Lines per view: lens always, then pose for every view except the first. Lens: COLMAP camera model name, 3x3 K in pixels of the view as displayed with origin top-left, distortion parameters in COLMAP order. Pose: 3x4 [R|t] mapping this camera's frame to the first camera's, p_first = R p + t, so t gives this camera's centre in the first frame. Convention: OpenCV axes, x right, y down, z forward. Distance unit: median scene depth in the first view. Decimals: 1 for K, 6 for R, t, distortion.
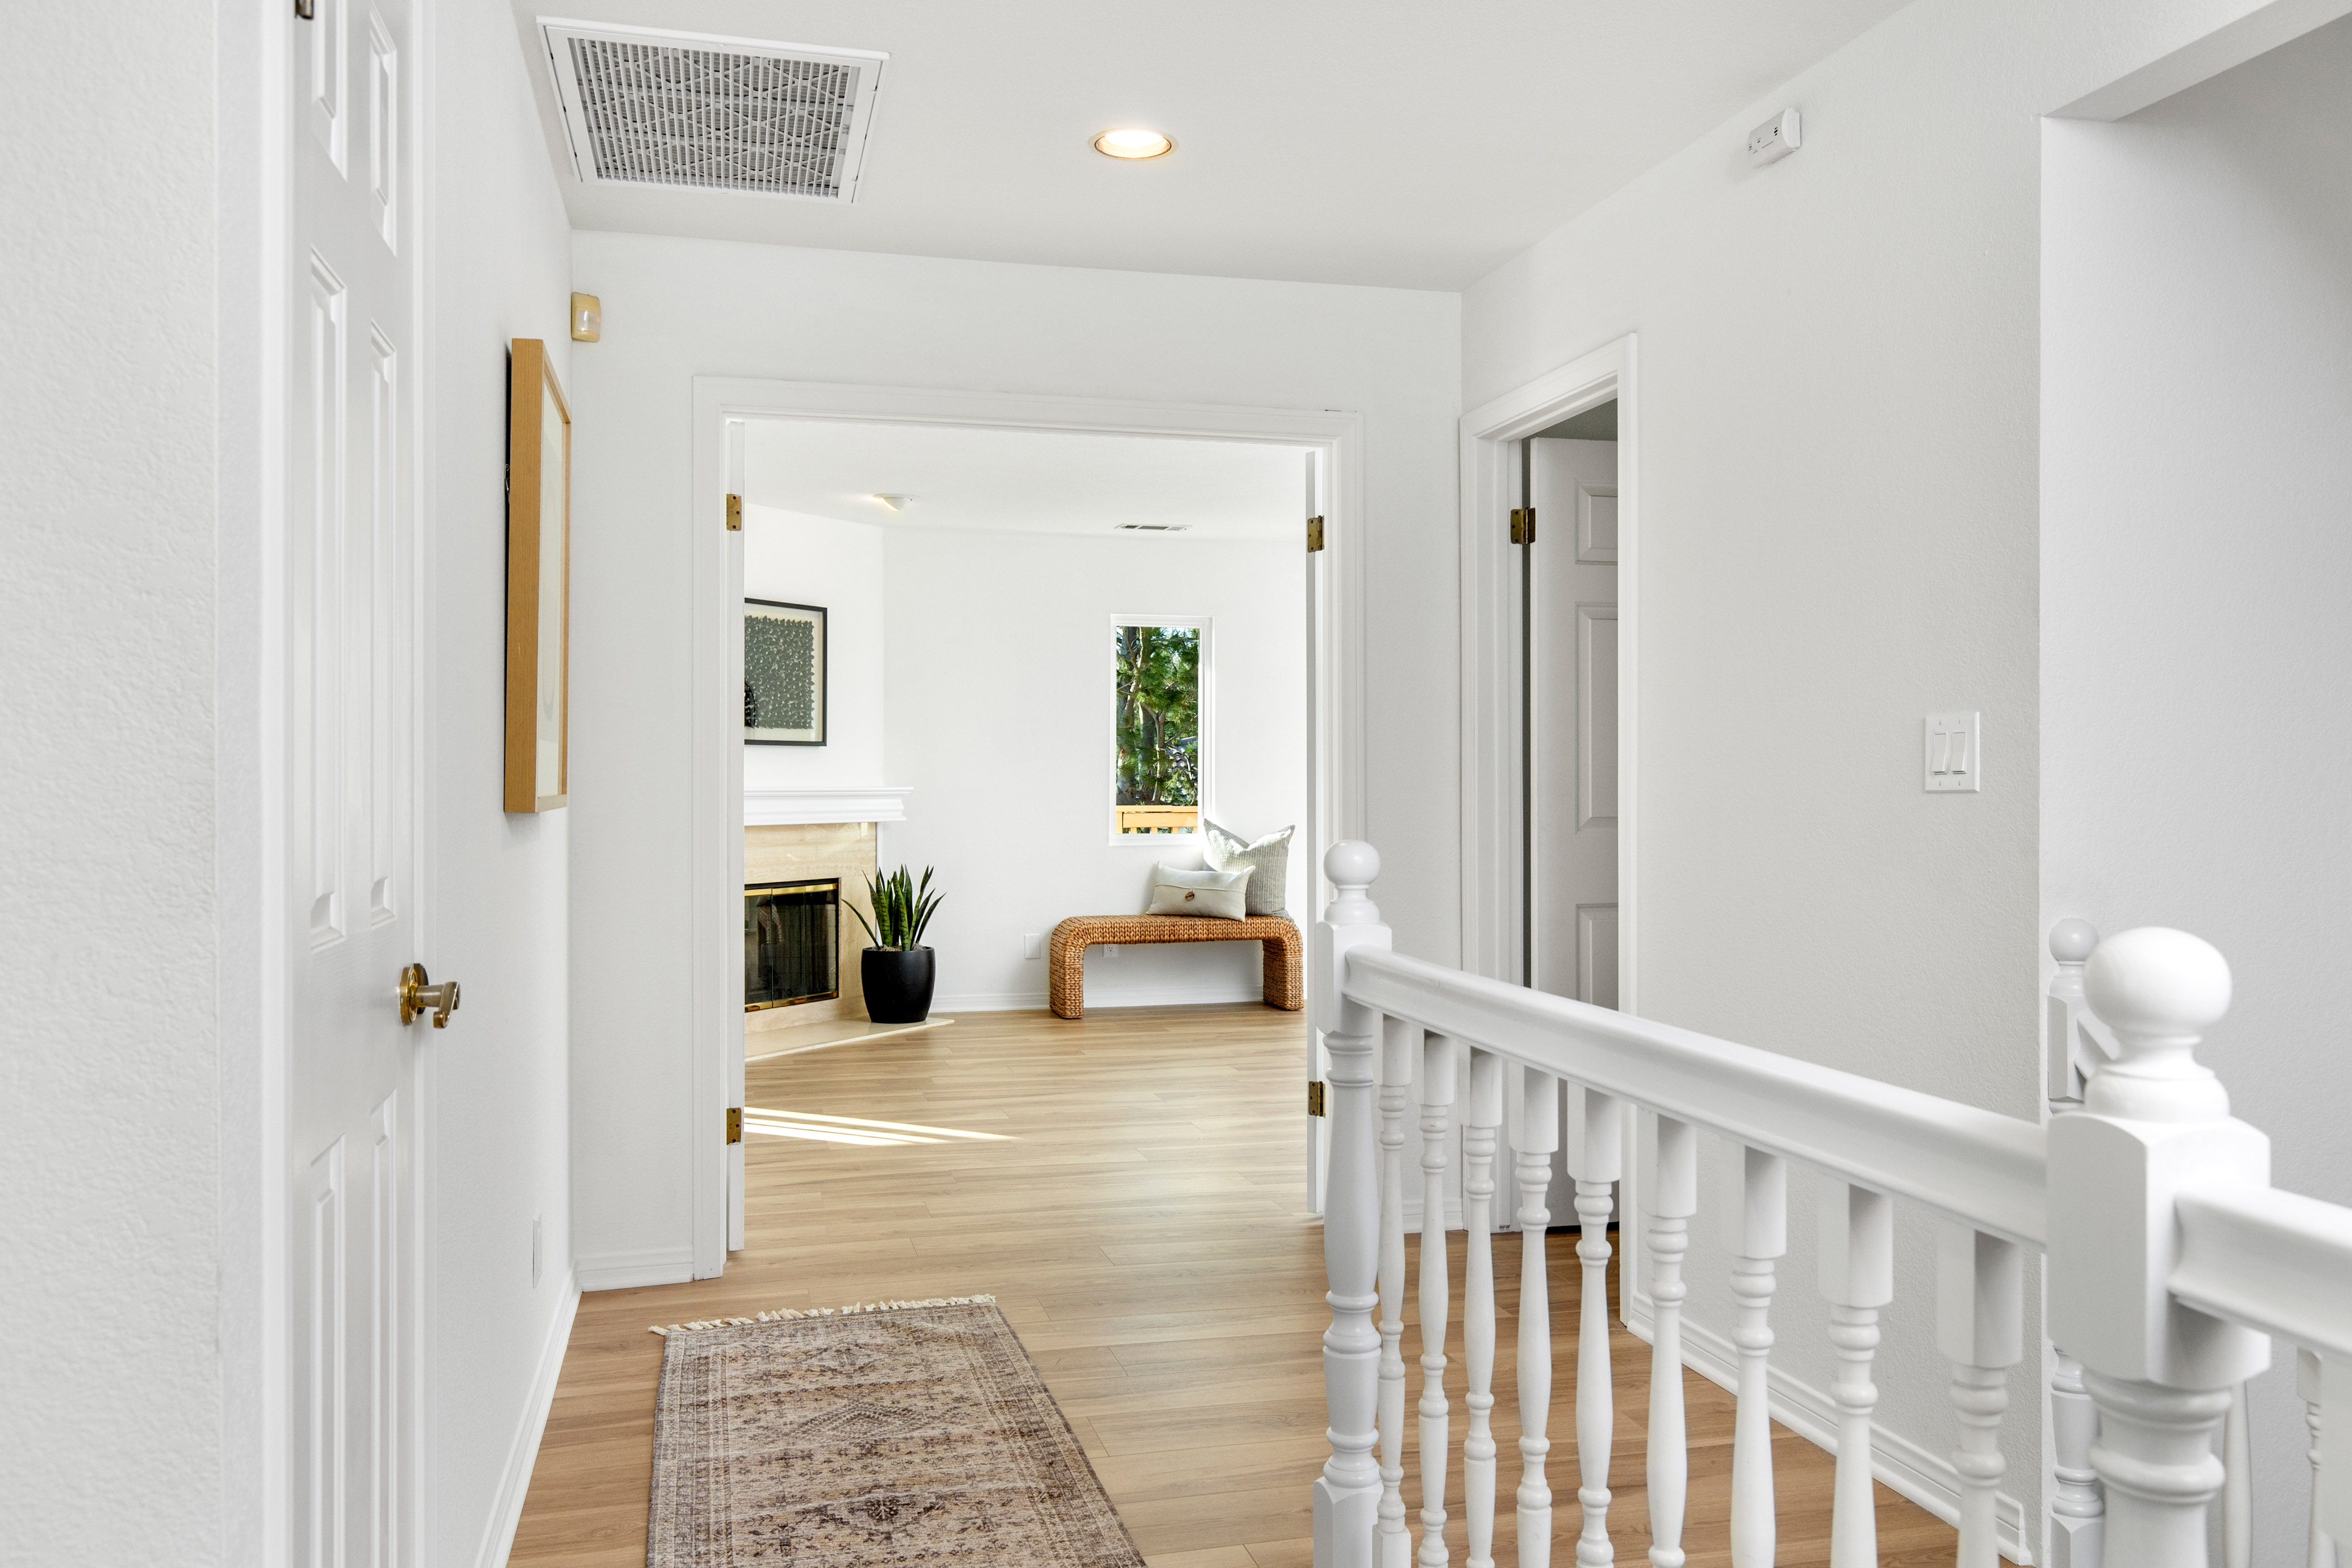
lens RADIAL K [[1775.6, 0, 1177.5], [0, 1775.6, 770.4], [0, 0, 1]] dist [-0.002030, -0.000042]
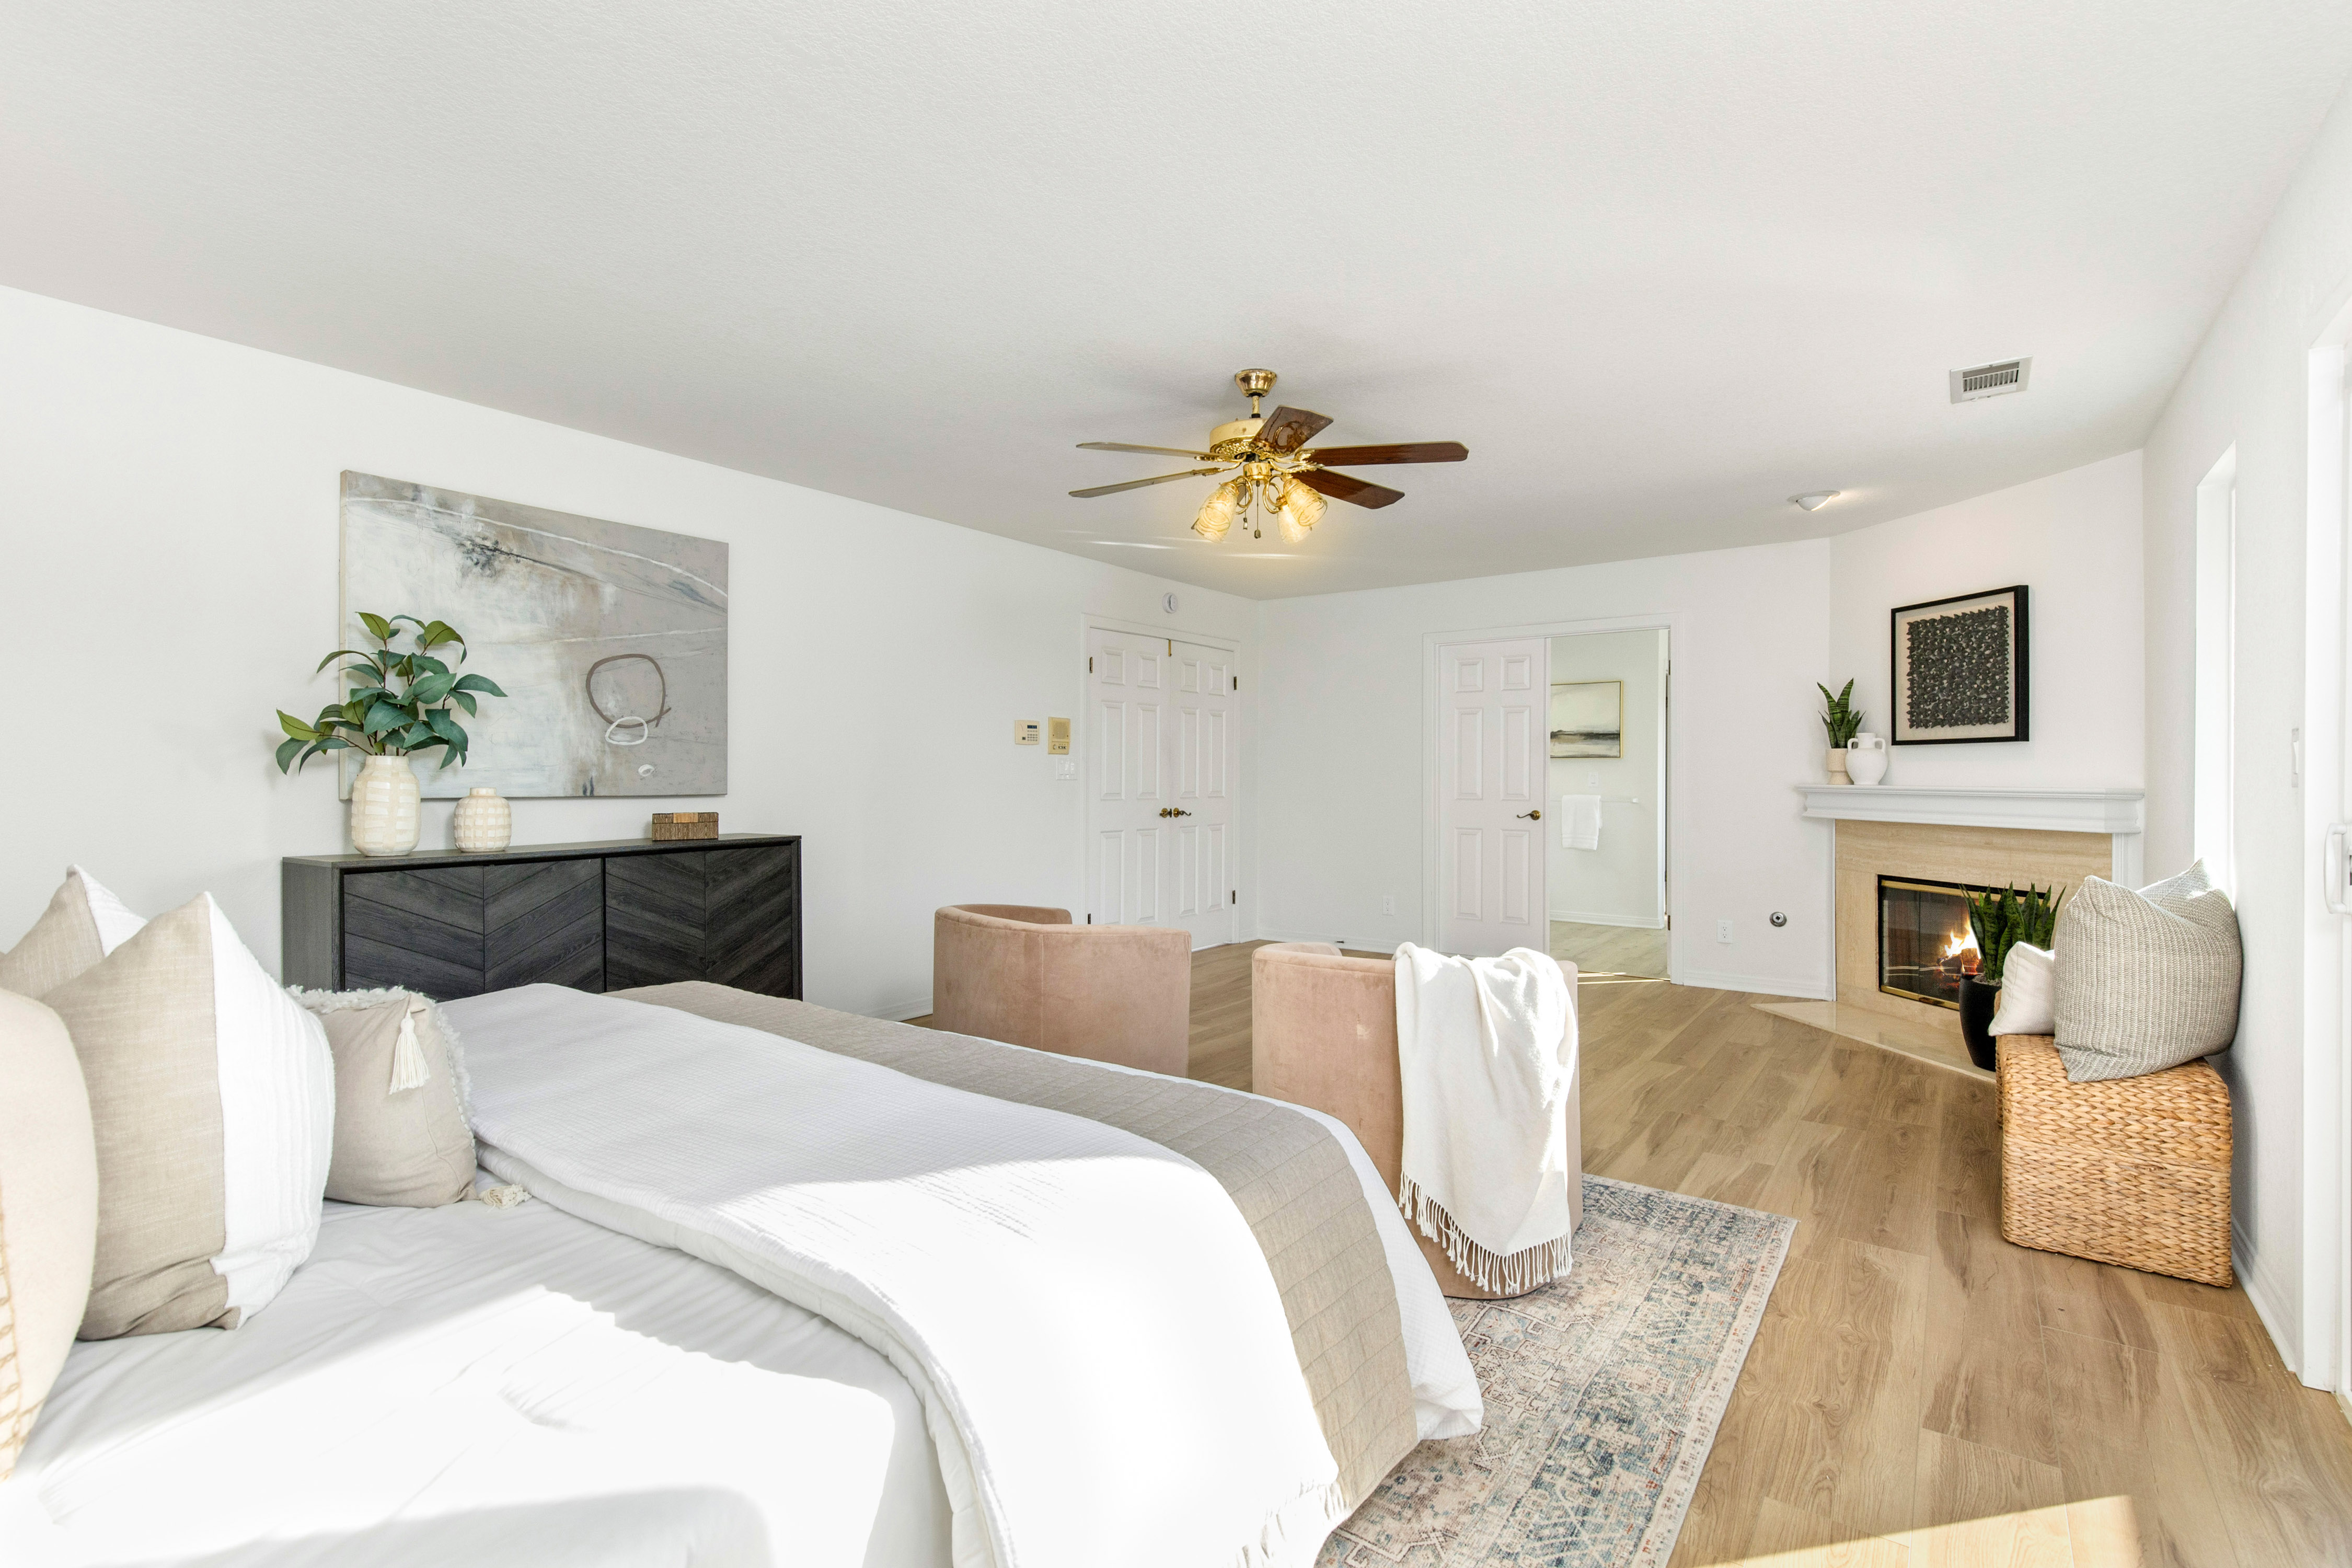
lens RADIAL K [[1064.4, 0, 1193.3], [0, 1064.4, 781.1], [0, 0, 1]] dist [0.004541, -0.000065]
pose [[-0.764887, -0.001514, -0.644163, 0.440204], [-0.008812, 0.999928, 0.008113, 0.005462], [0.644105, 0.011882, -0.764845, 1.090650]]
